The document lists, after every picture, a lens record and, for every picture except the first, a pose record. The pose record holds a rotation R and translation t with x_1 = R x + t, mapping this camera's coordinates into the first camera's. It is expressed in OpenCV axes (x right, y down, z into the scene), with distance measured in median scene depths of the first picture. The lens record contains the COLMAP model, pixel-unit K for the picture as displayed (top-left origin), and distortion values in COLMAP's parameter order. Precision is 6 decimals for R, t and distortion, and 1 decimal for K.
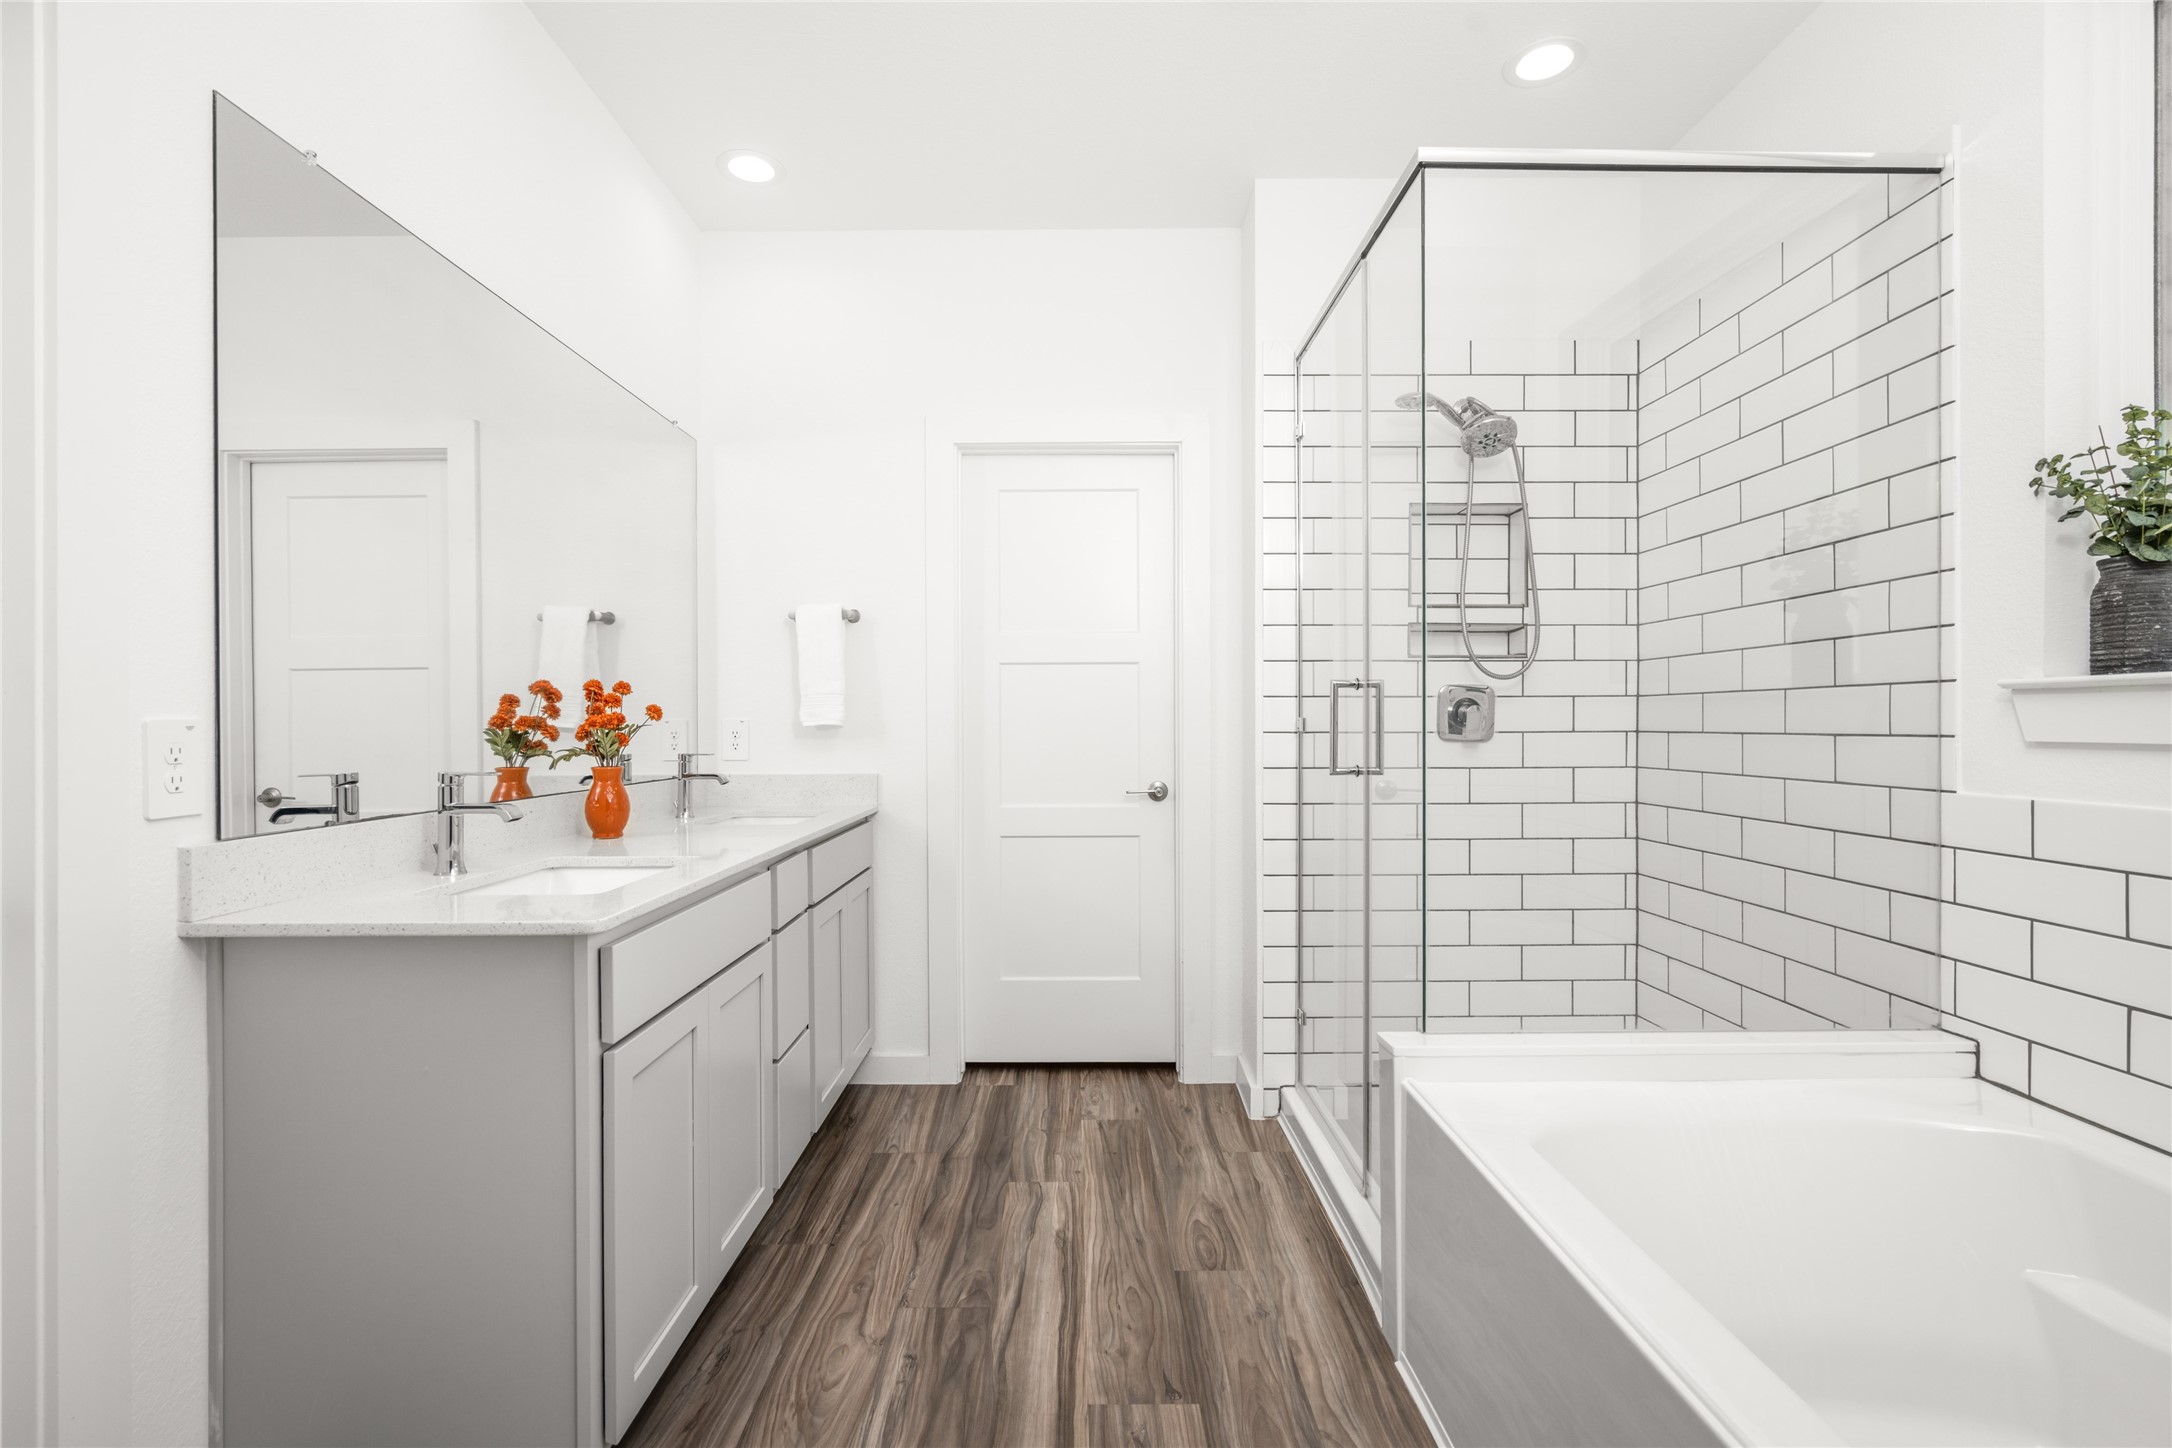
lens RADIAL K [[1009.4, 0, 1086.2], [0, 1009.4, 716.6], [0, 0, 1]] dist [0.000821, 0.000100]
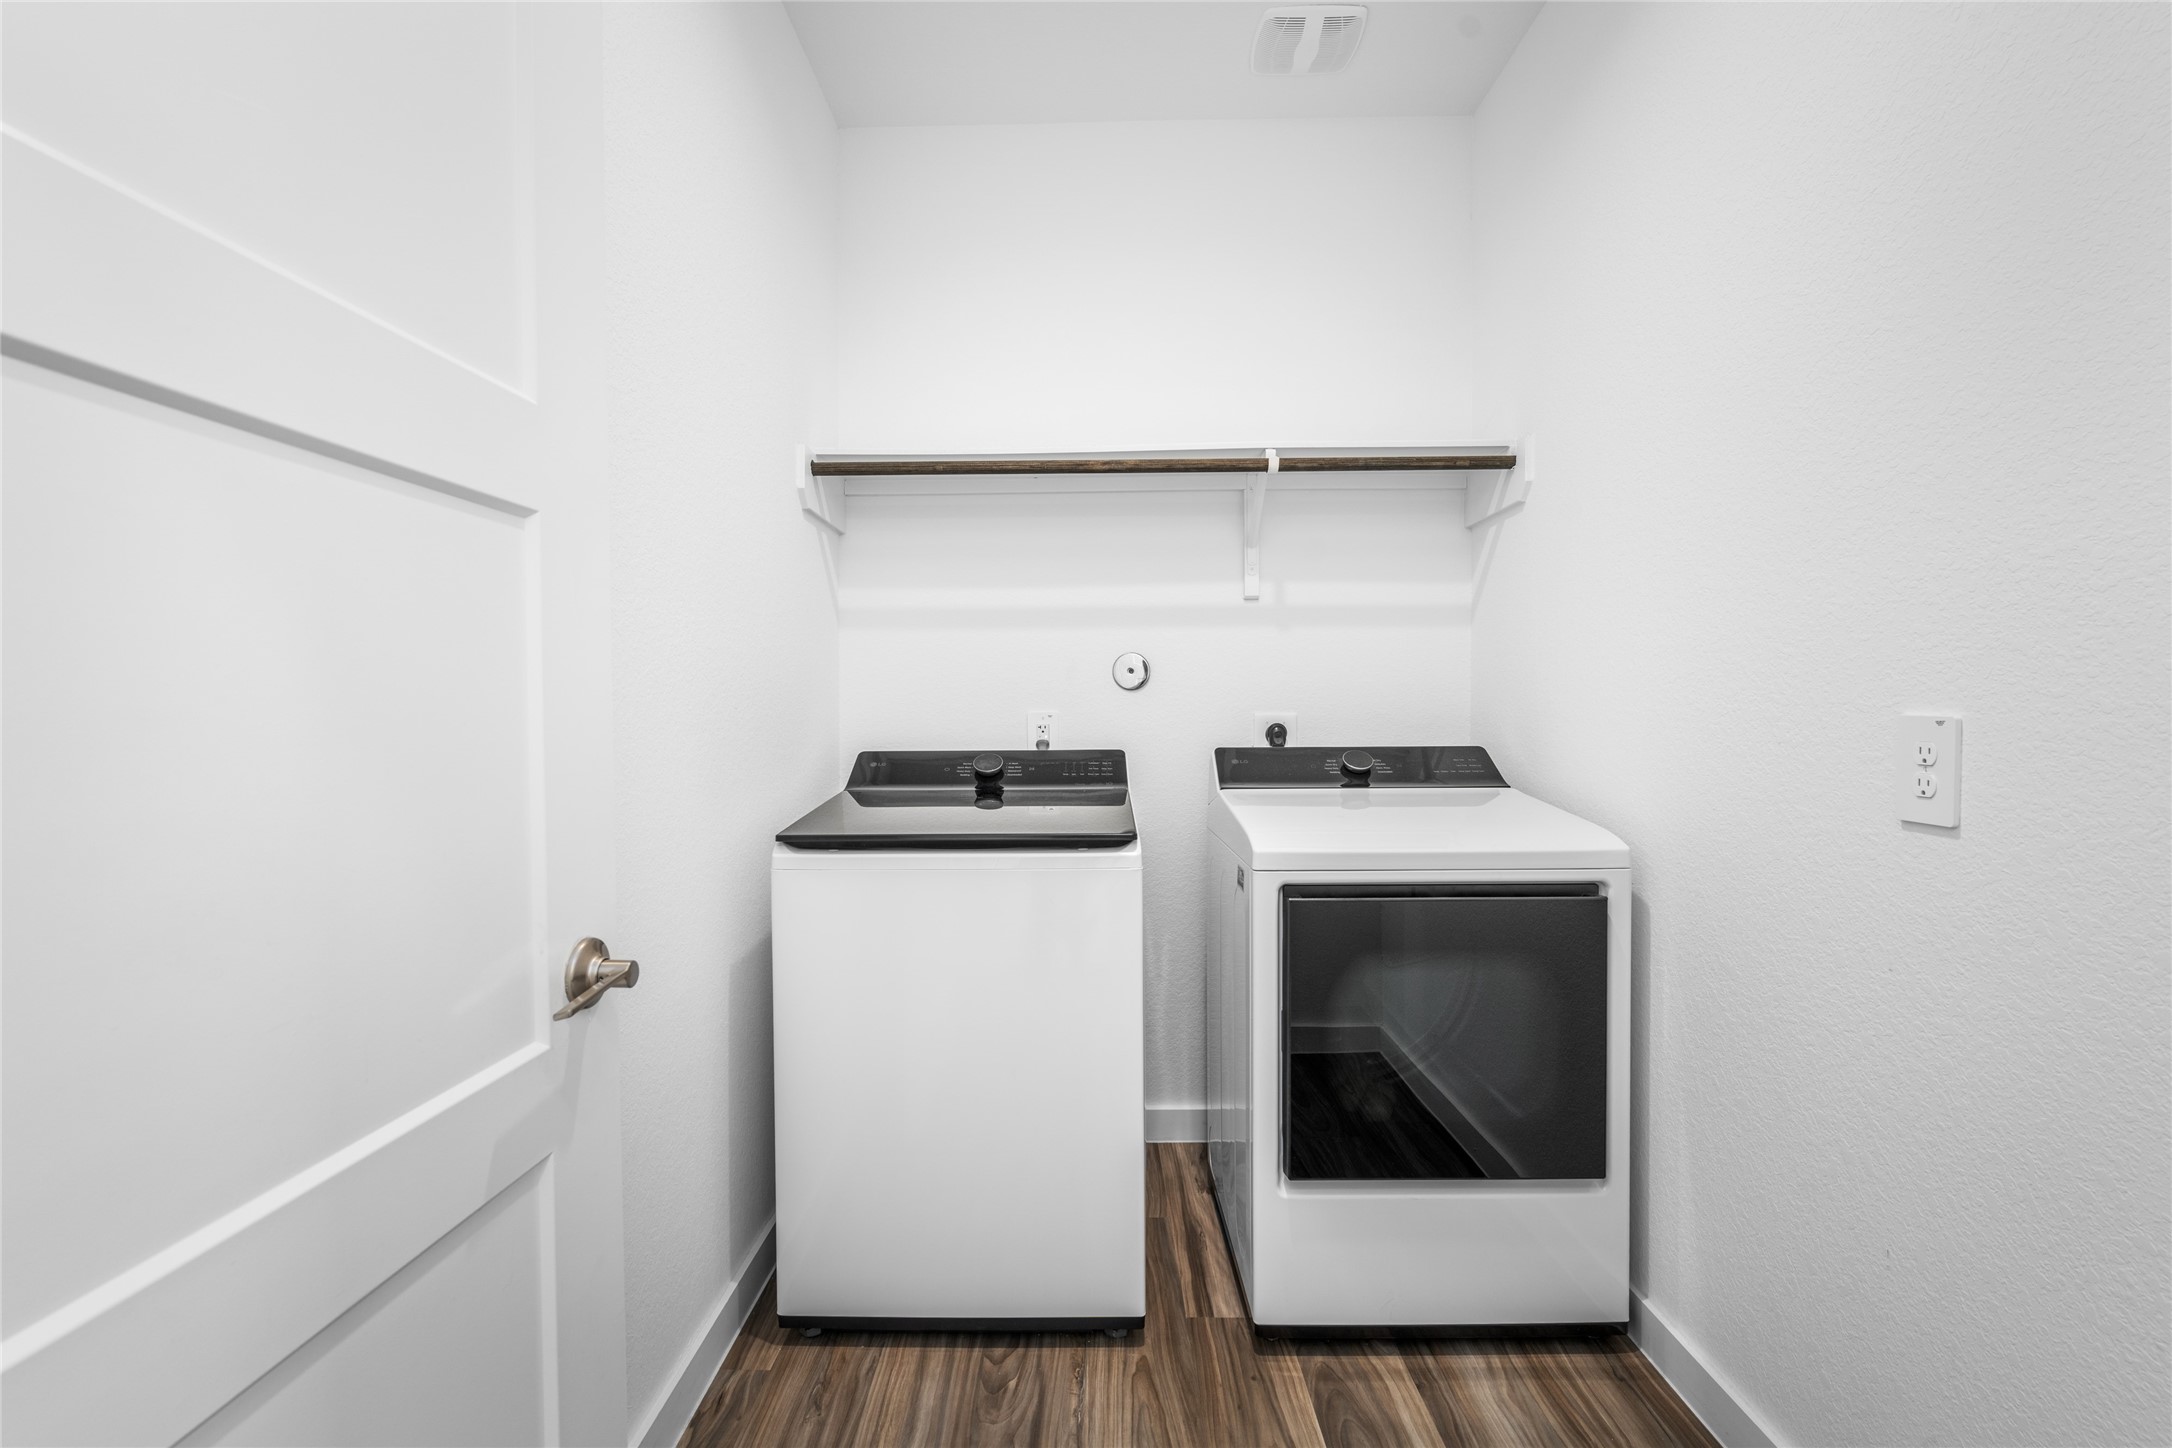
lens RADIAL K [[1009.4, 0, 1087.9], [0, 1009.4, 723.1], [0, 0, 1]] dist [0.000821, 0.000100]
pose [[-0.999963, -0.000867, 0.008522, -0.193022], [-0.000754, 0.999912, 0.013246, -0.000141], [-0.008533, 0.013239, -0.999876, 1.850305]]
